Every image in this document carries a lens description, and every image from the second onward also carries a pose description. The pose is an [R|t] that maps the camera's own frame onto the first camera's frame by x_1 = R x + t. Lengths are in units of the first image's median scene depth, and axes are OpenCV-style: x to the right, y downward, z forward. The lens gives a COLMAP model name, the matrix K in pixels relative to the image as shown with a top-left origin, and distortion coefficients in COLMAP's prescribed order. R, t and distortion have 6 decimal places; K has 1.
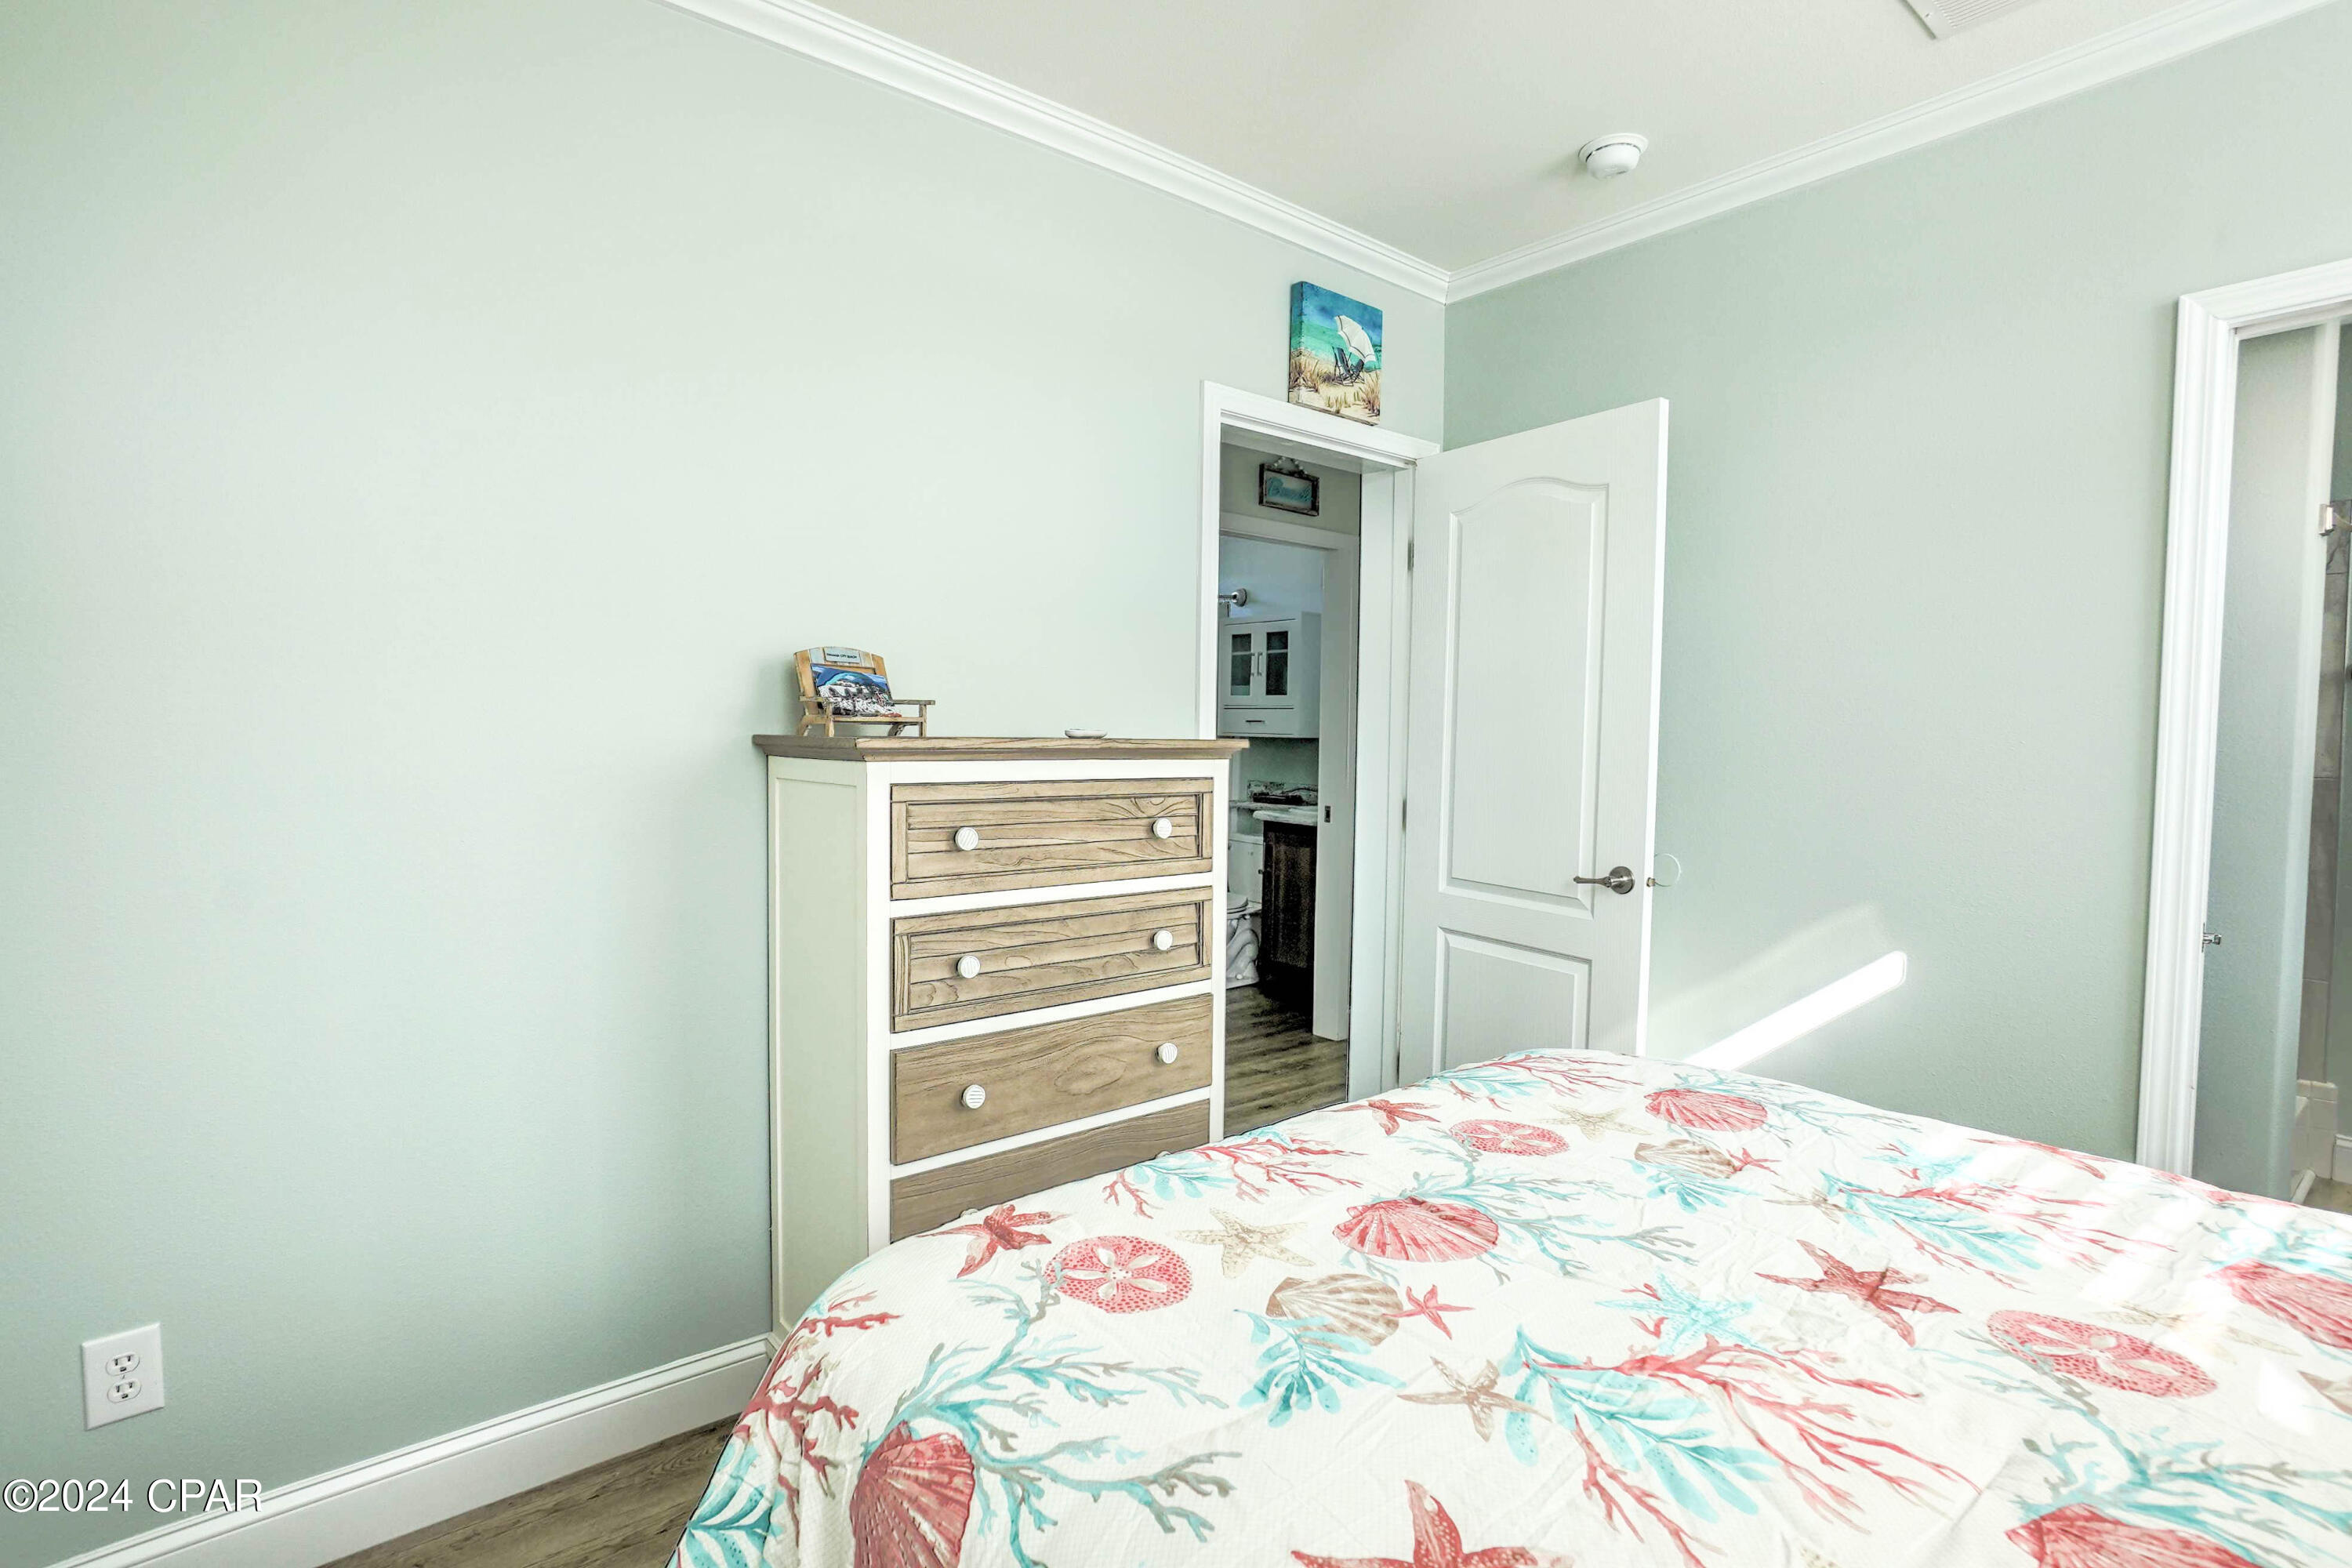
lens RADIAL K [[1108.1, 0, 1156.4], [0, 1108.1, 778.2], [0, 0, 1]] dist [-0.056045, 0.023650]
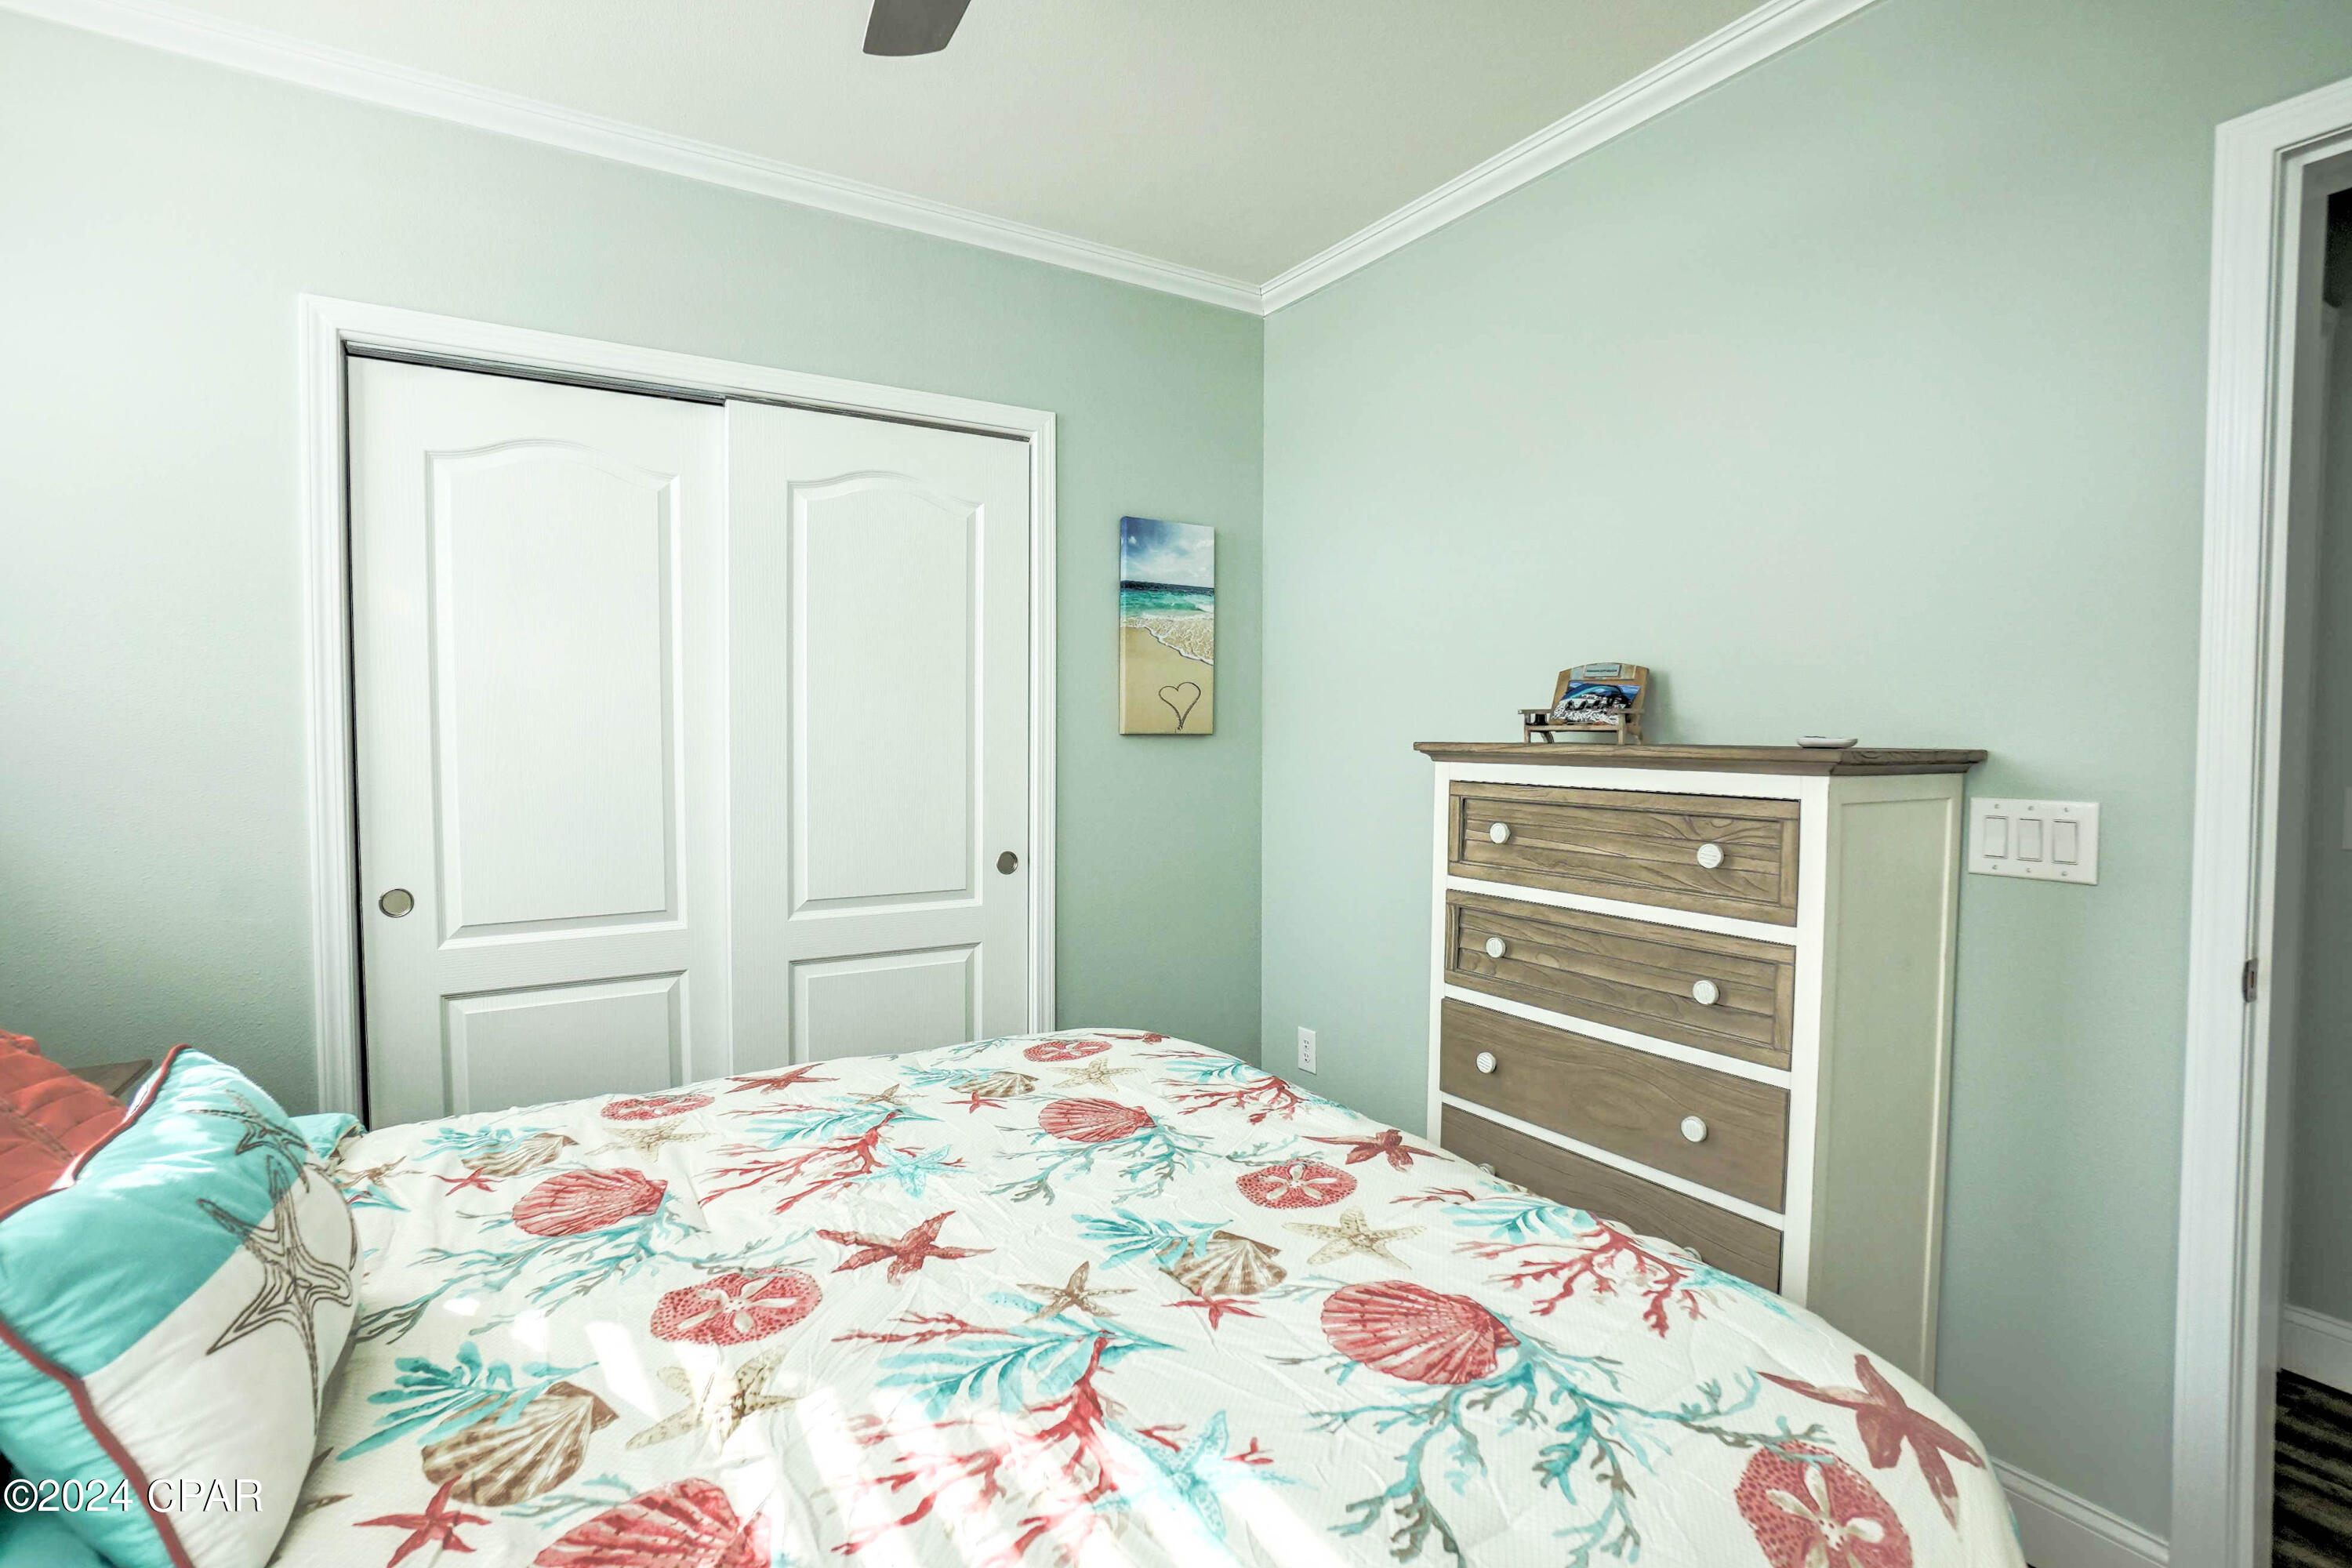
lens RADIAL K [[1108.1, 0, 1156.4], [0, 1108.1, 778.2], [0, 0, 1]] dist [-0.056045, 0.023650]
pose [[-0.116275, 0.027544, -0.992835, 1.417570], [-0.051953, 0.998078, 0.033774, -0.030204], [0.991857, 0.055508, -0.114620, 1.135883]]
